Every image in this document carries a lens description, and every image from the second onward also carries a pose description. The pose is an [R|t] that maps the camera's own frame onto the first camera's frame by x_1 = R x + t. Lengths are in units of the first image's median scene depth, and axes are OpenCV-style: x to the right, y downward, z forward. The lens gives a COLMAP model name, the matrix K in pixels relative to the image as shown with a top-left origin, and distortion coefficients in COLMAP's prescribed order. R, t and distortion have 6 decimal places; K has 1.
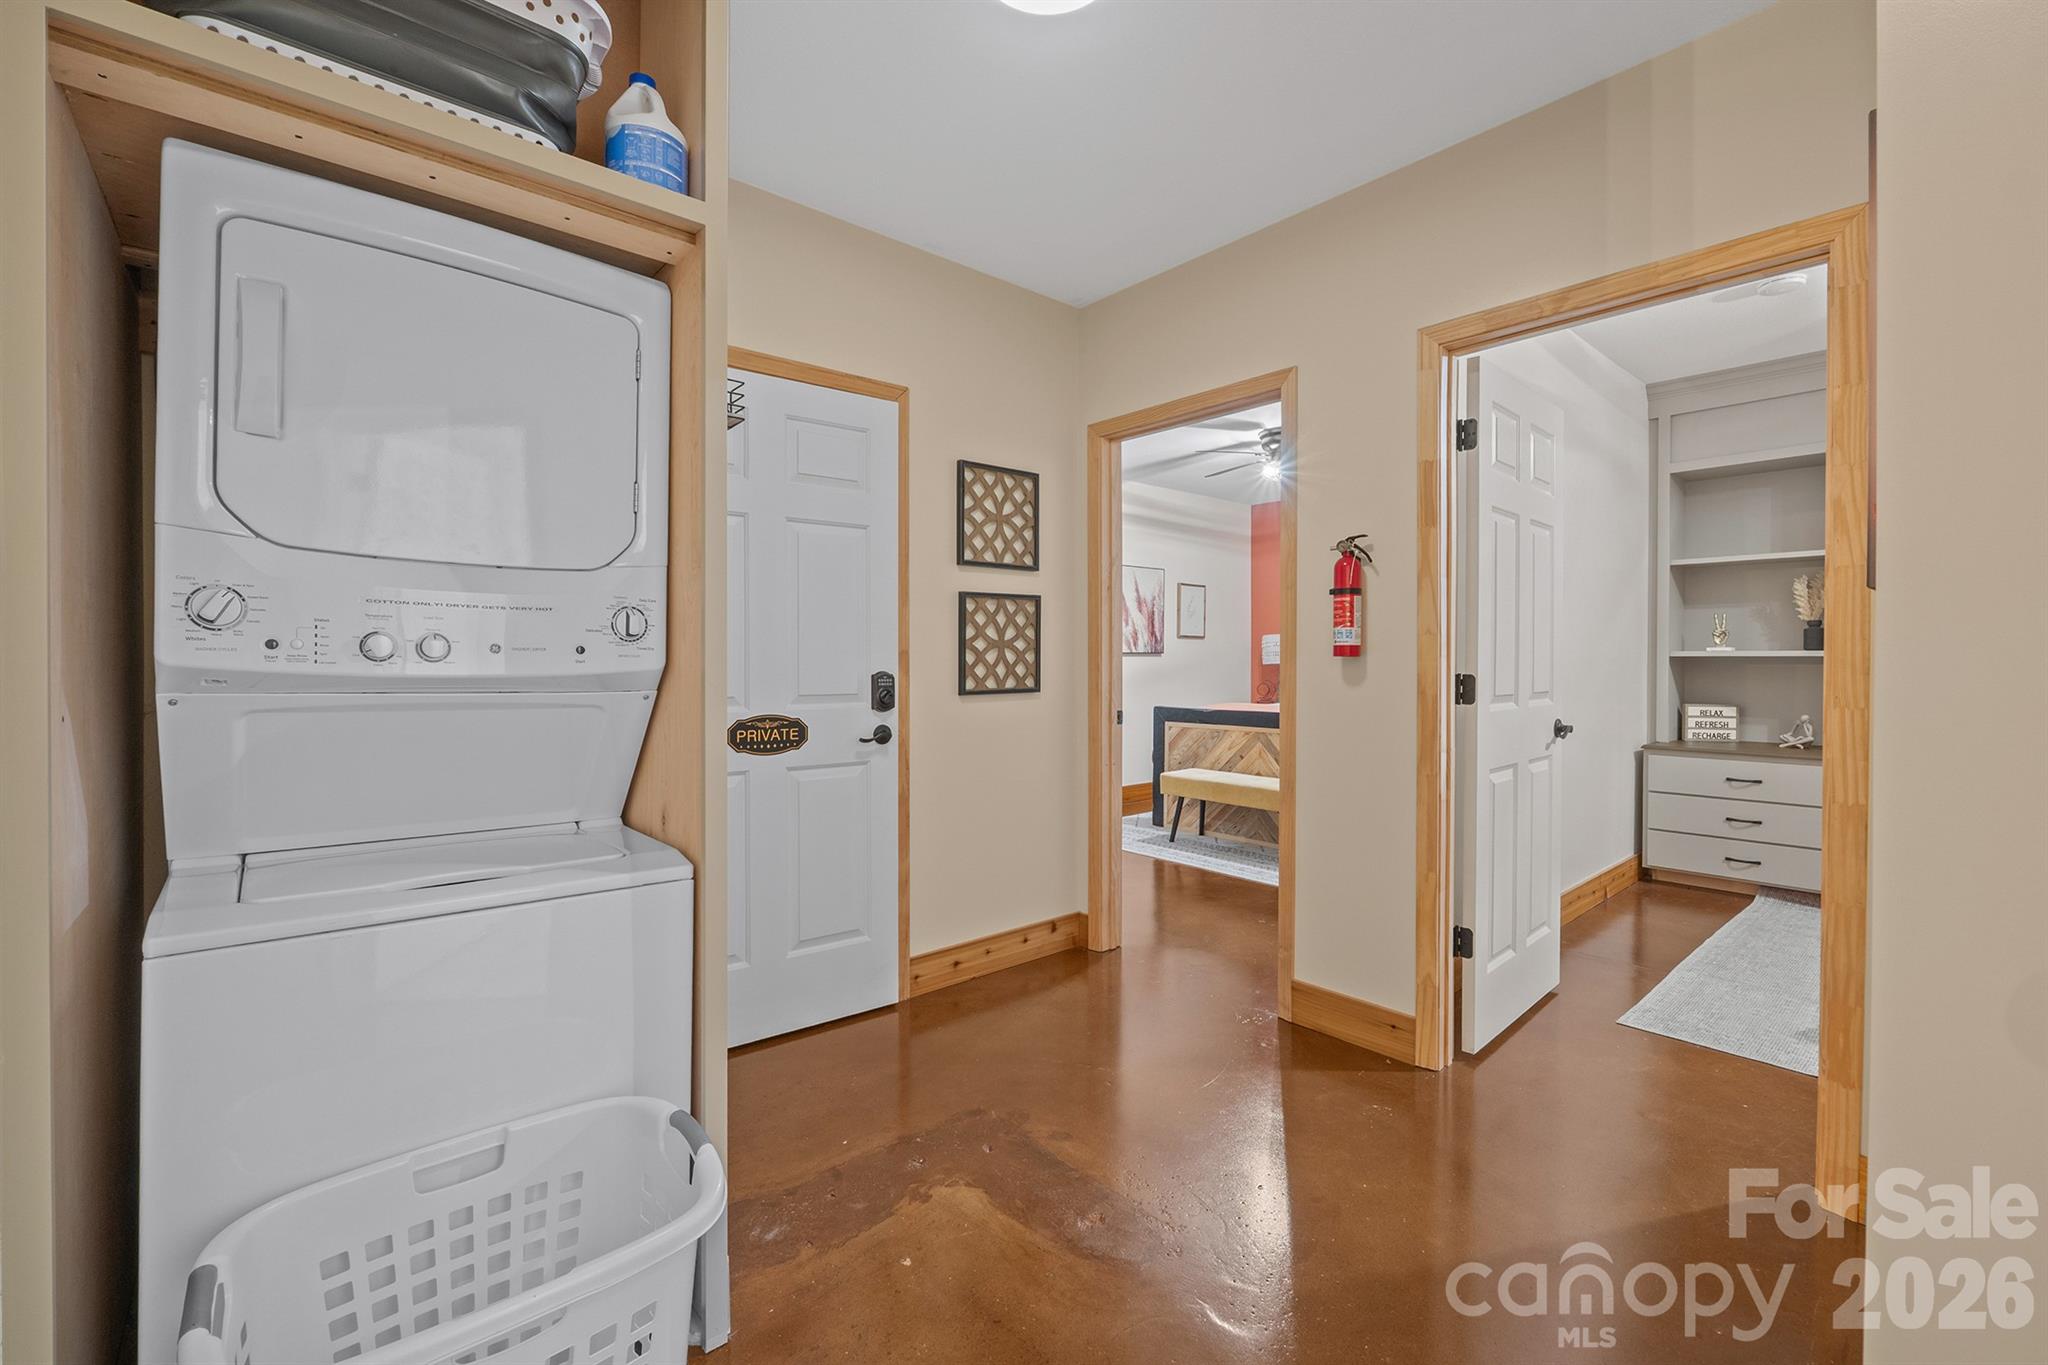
lens RADIAL K [[870.4, 0, 1030.8], [0, 870.4, 672.8], [0, 0, 1]] dist [-0.002600, -0.000306]
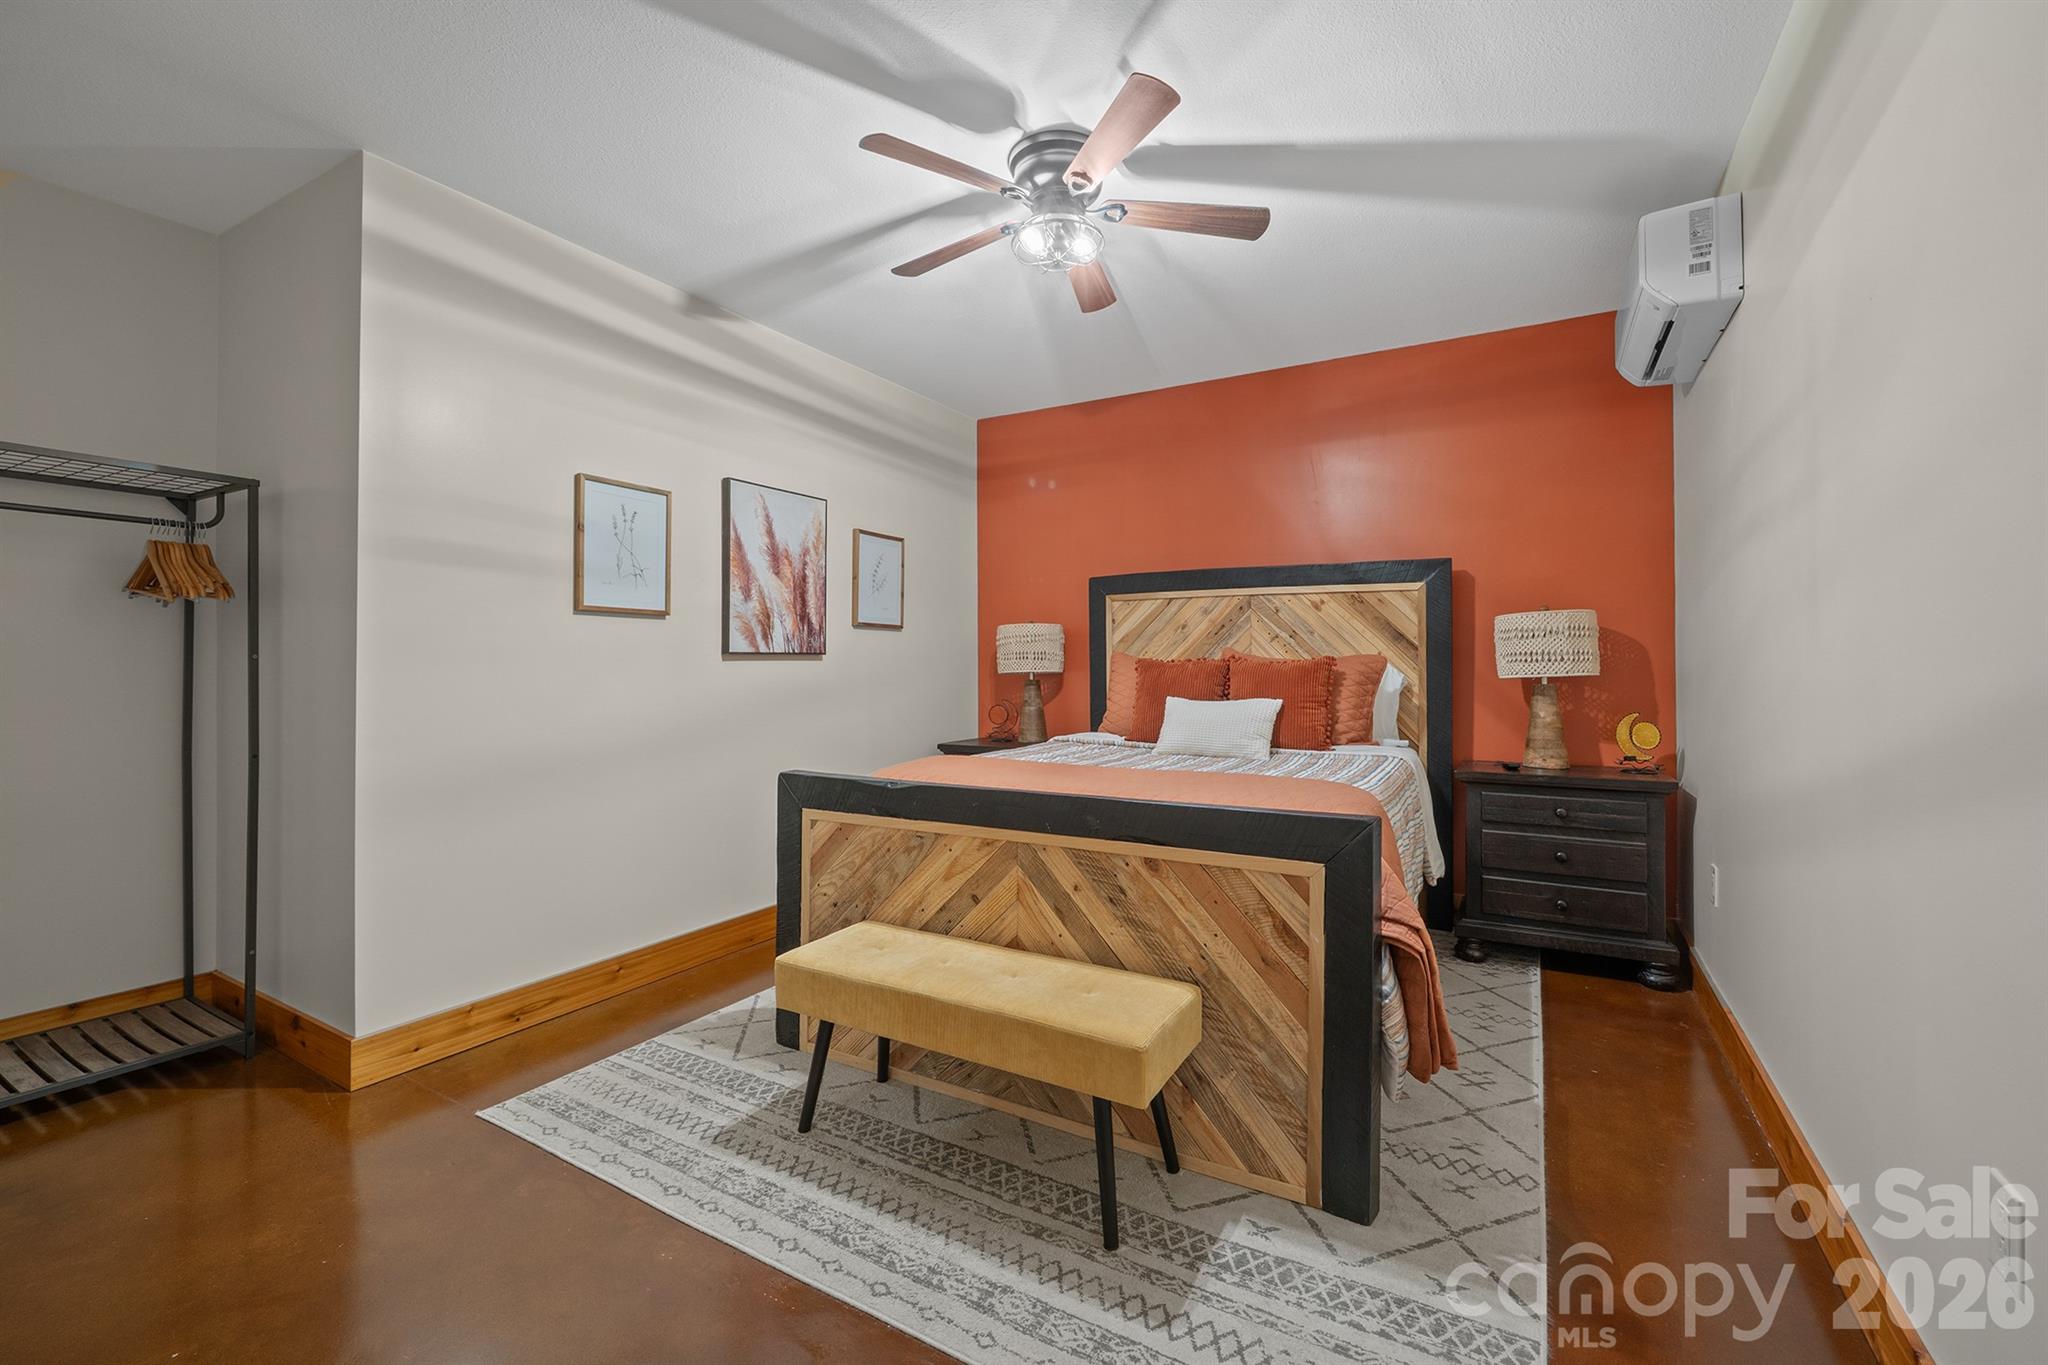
lens RADIAL K [[881.1, 0, 1040.4], [0, 881.1, 676.8], [0, 0, 1]] dist [-0.002084, -0.000324]
pose [[0.944640, -0.005550, 0.328063, 0.107541], [0.005076, 0.999984, 0.002300, -0.009453], [-0.328070, -0.000508, 0.944653, 0.474728]]
